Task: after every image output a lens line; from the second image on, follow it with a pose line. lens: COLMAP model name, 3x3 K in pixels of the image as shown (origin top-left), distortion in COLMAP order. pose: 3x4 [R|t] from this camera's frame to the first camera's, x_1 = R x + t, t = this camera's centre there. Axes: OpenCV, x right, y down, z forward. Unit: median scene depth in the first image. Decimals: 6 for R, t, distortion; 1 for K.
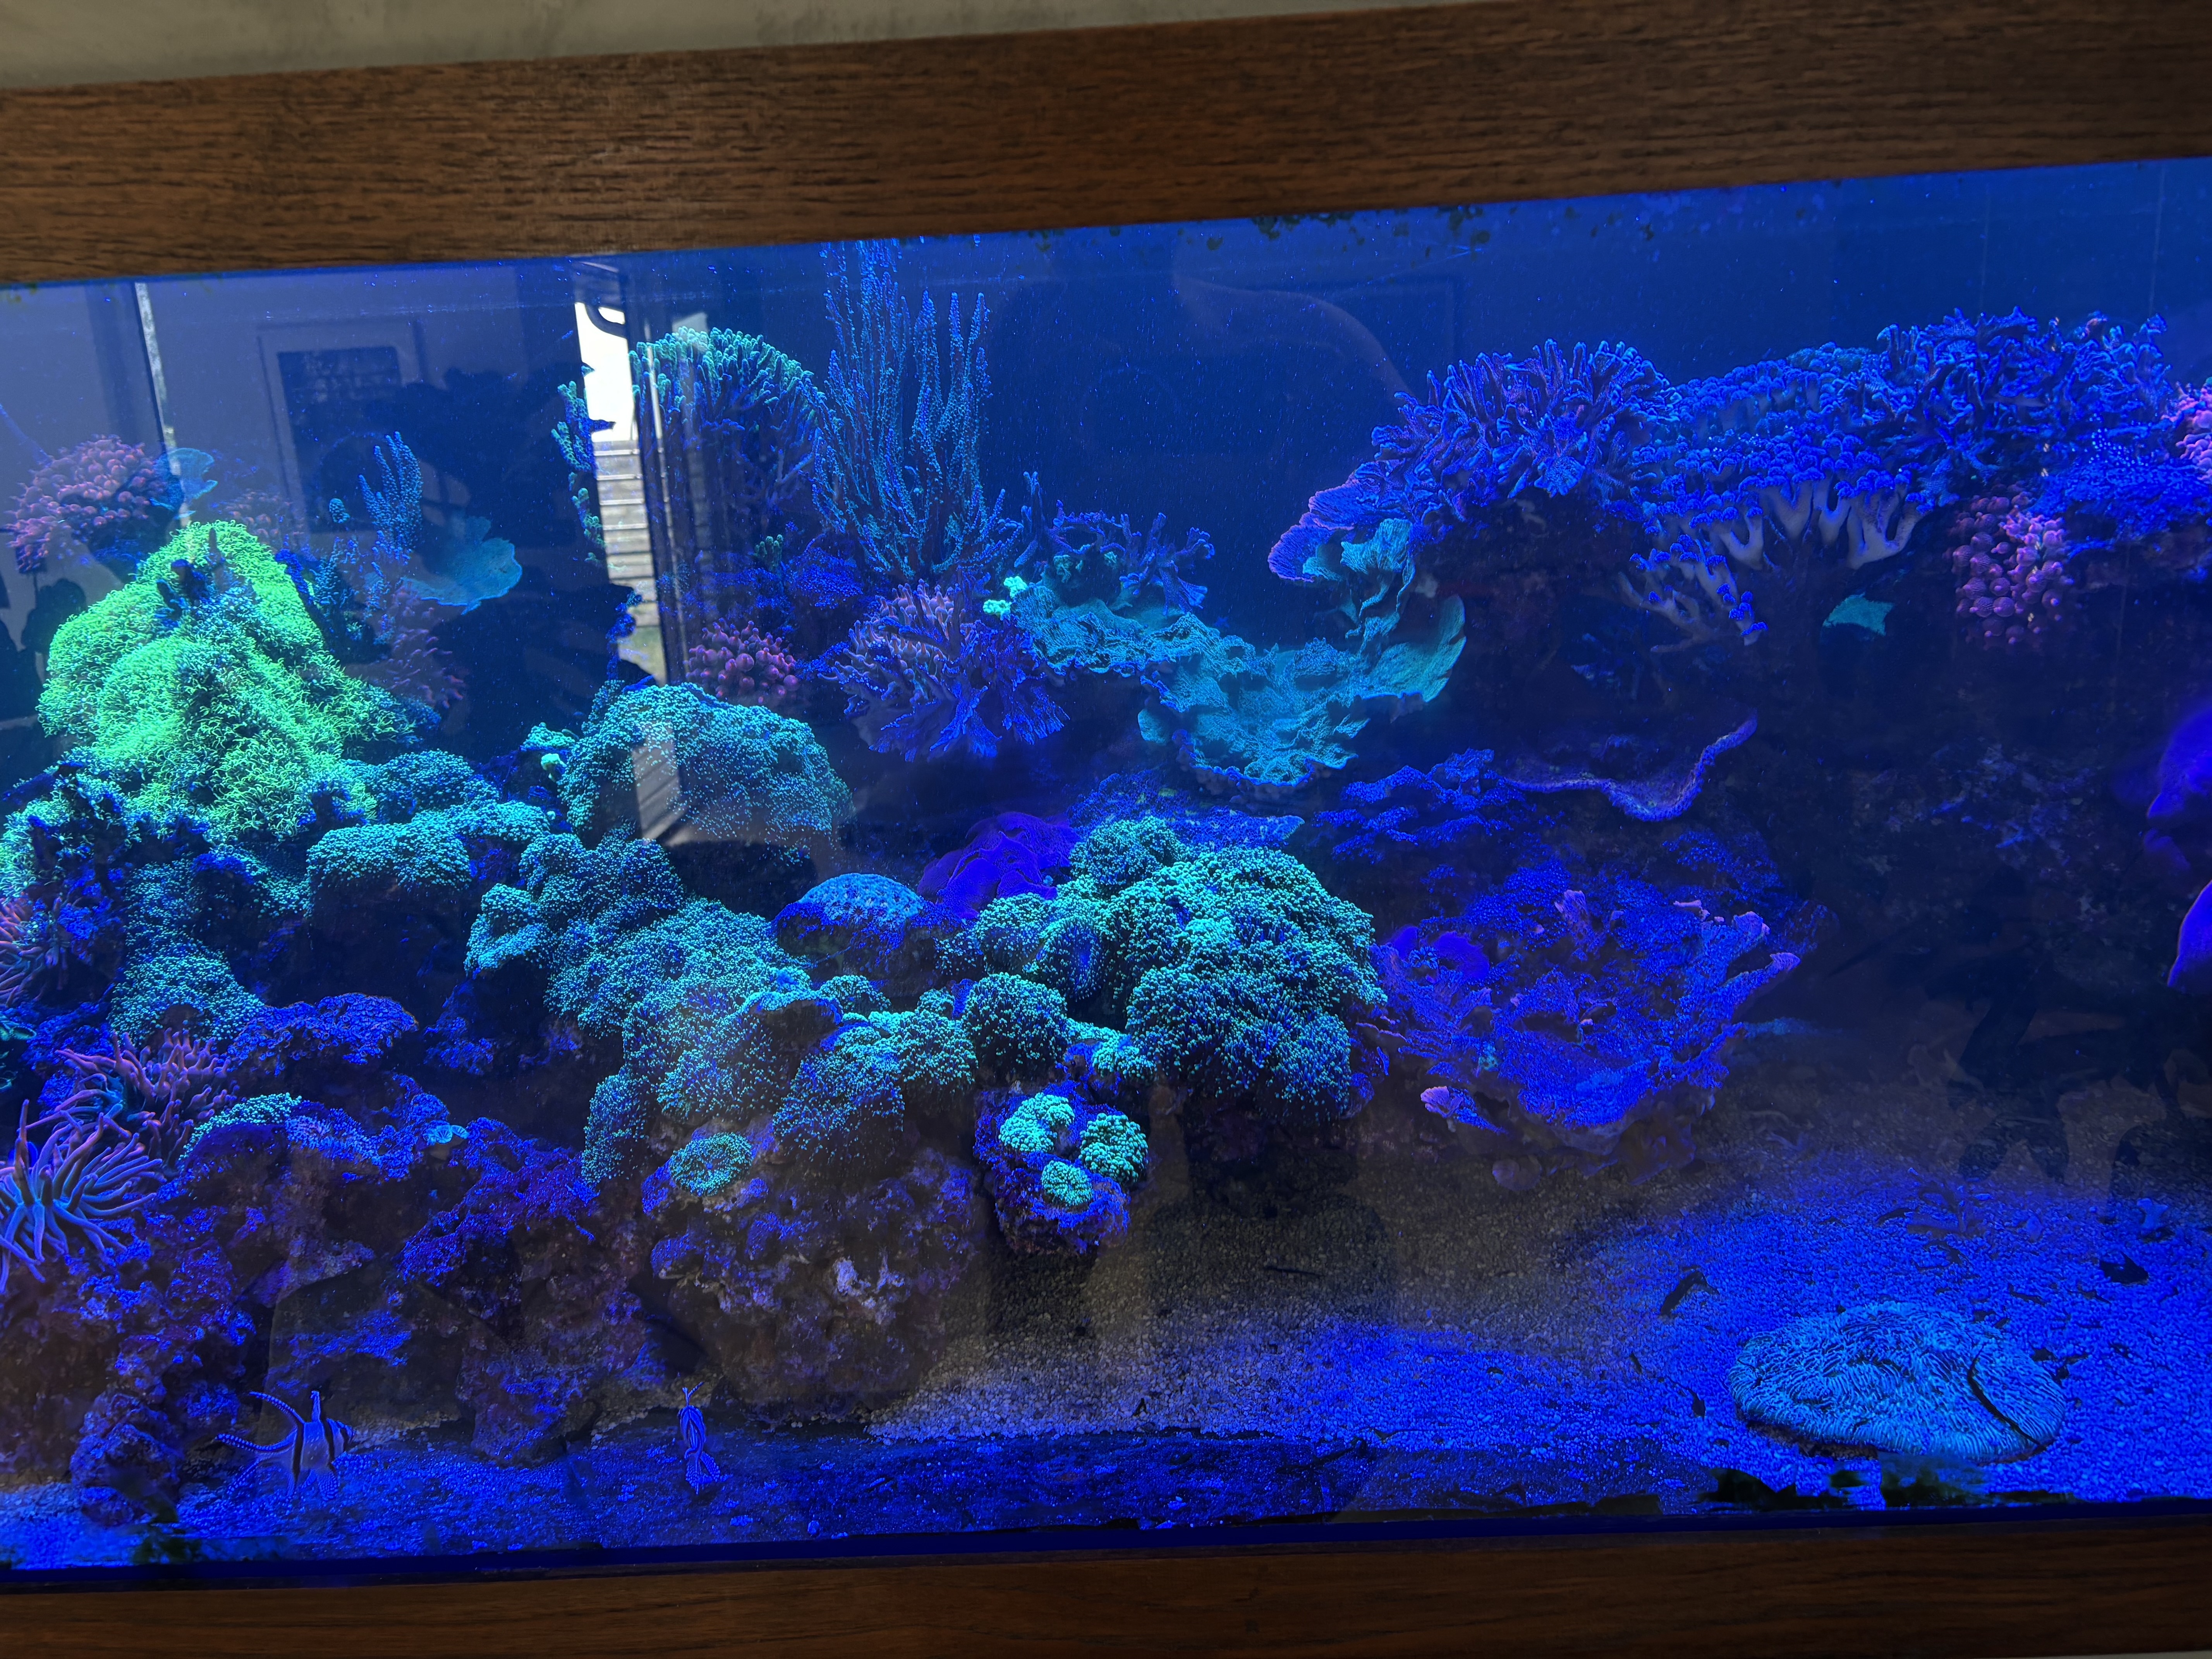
lens RADIAL K [[1576.5, 0, 1115.1], [0, 1576.5, 828.9], [0, 0, 1]] dist [0.024311, -0.047478]
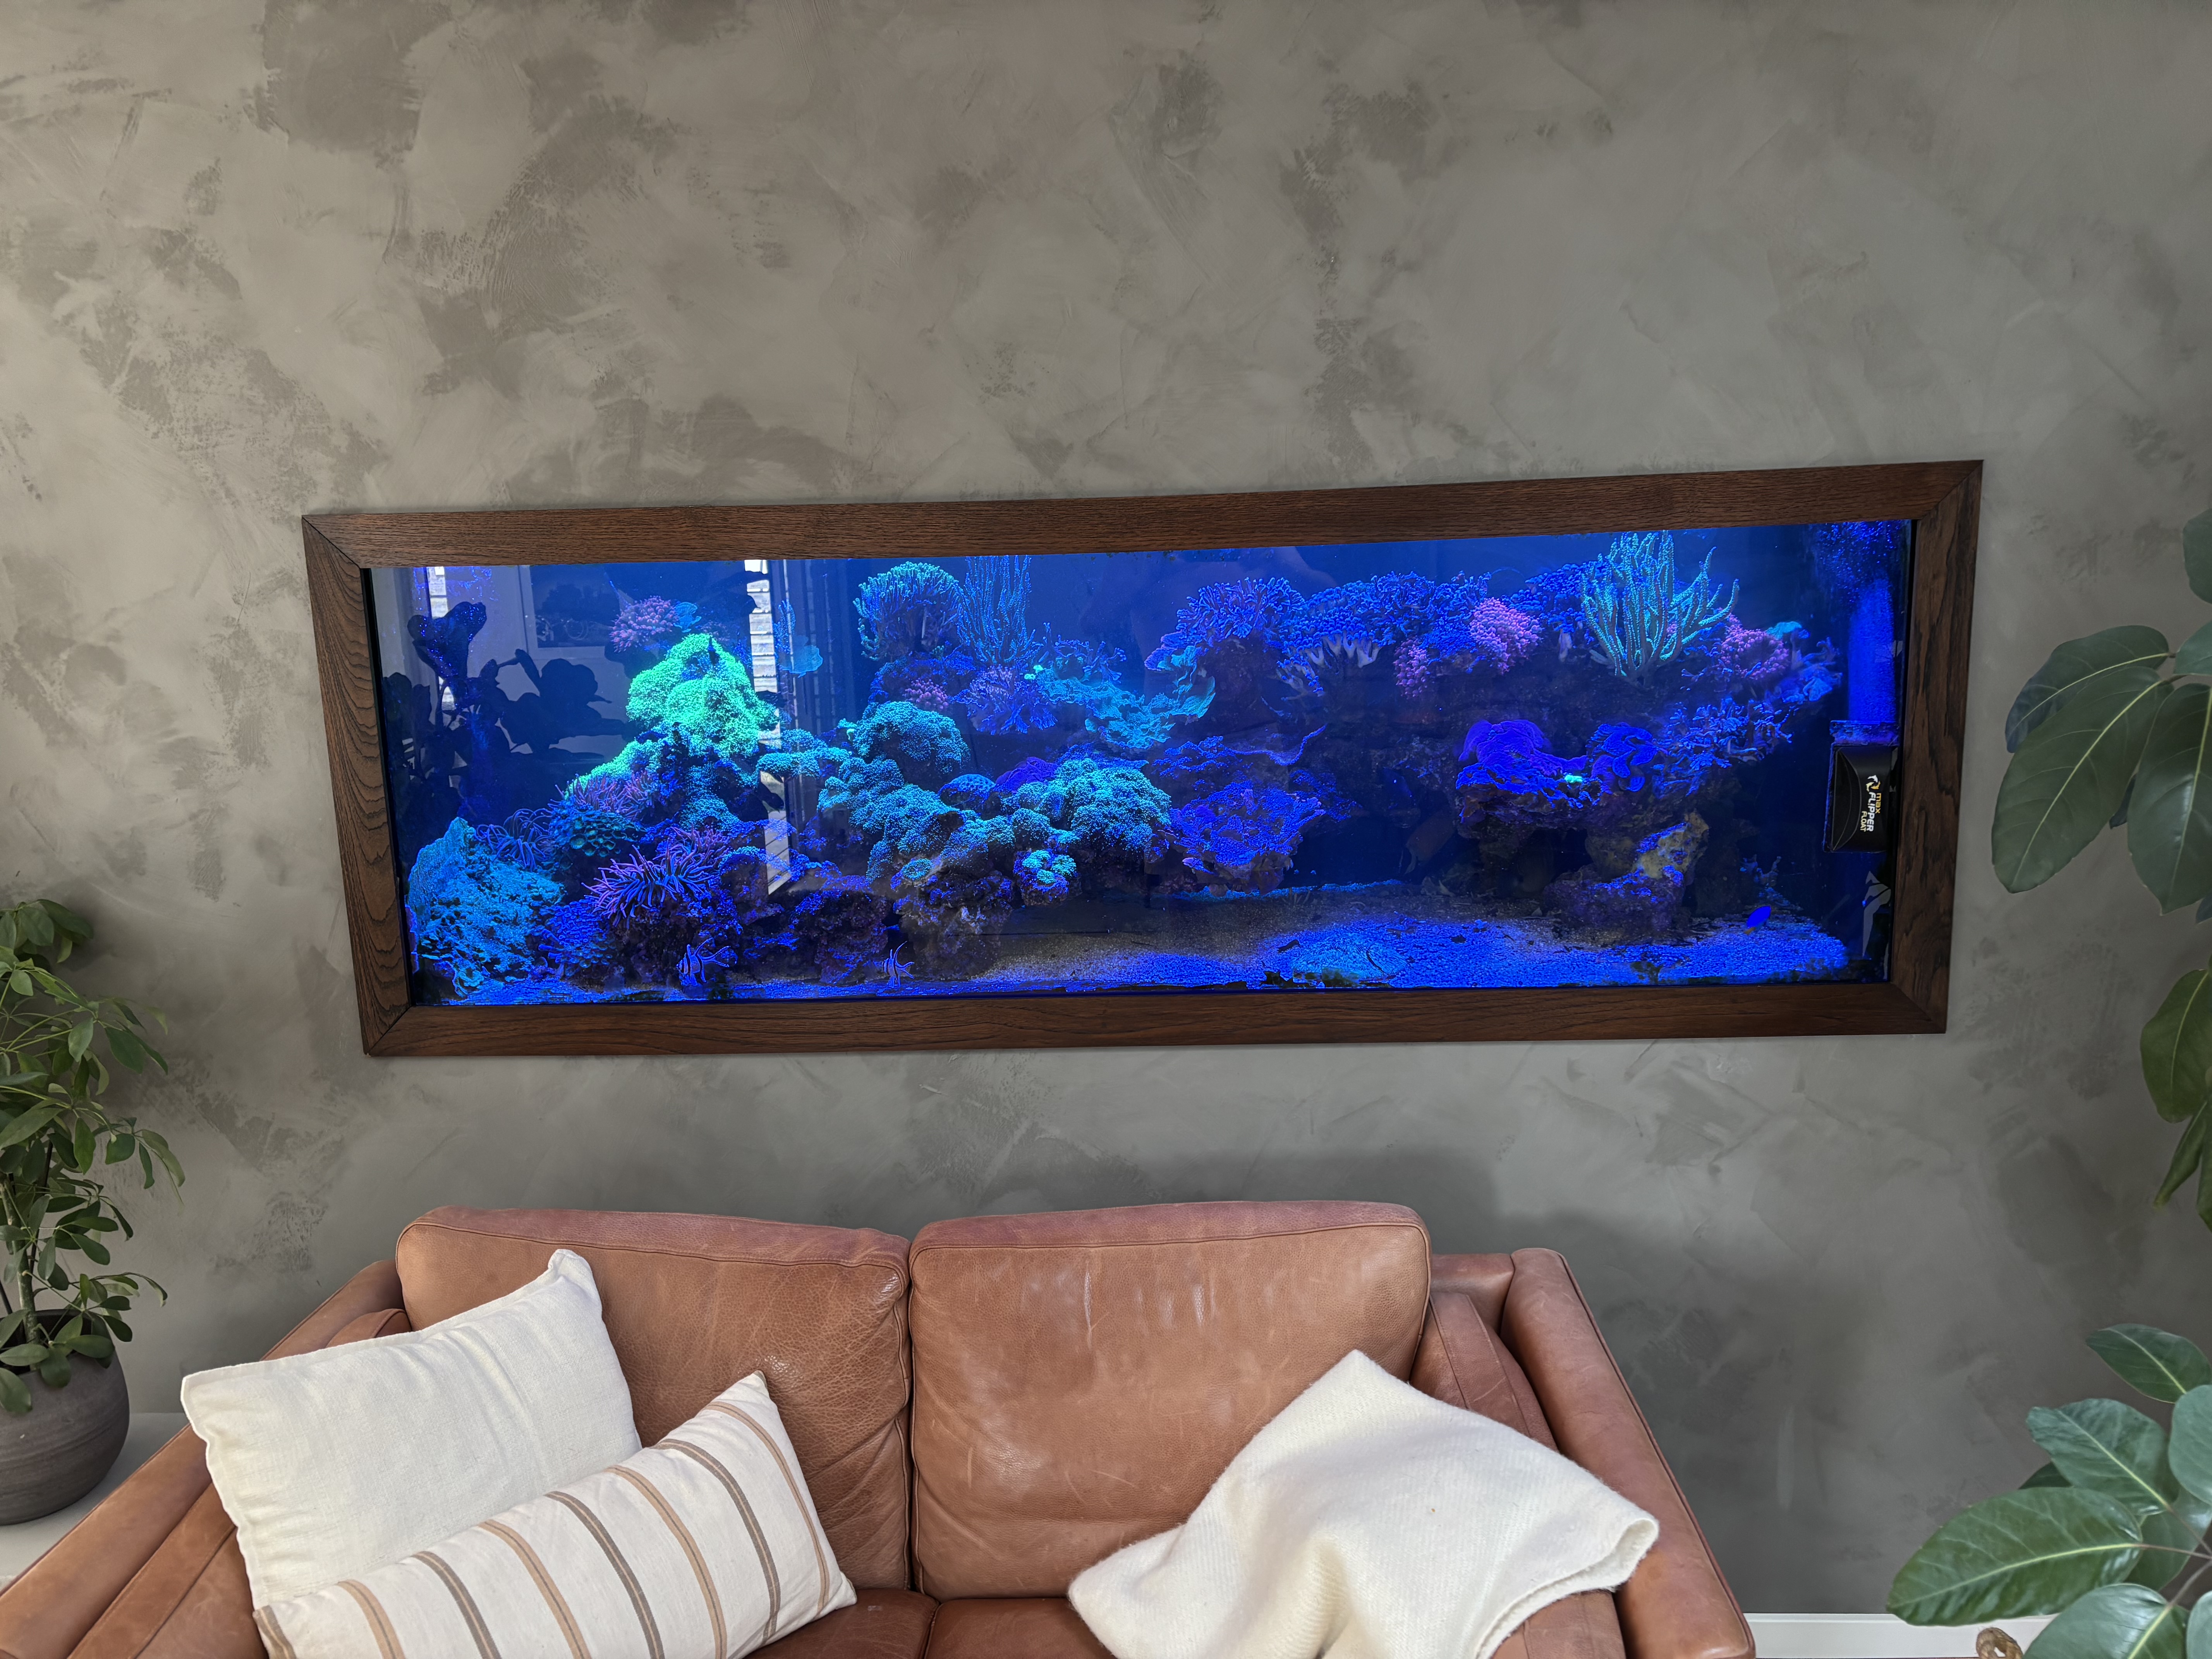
lens RADIAL K [[1409.4, 0, 1127.4], [0, 1409.4, 812.3], [0, 0, 1]] dist [0.010414, -0.008916]
pose [[0.999490, 0.026191, -0.018250, 0.135489], [-0.027566, 0.996443, -0.079639, 0.266238], [0.016099, 0.080102, 0.996657, -1.290459]]
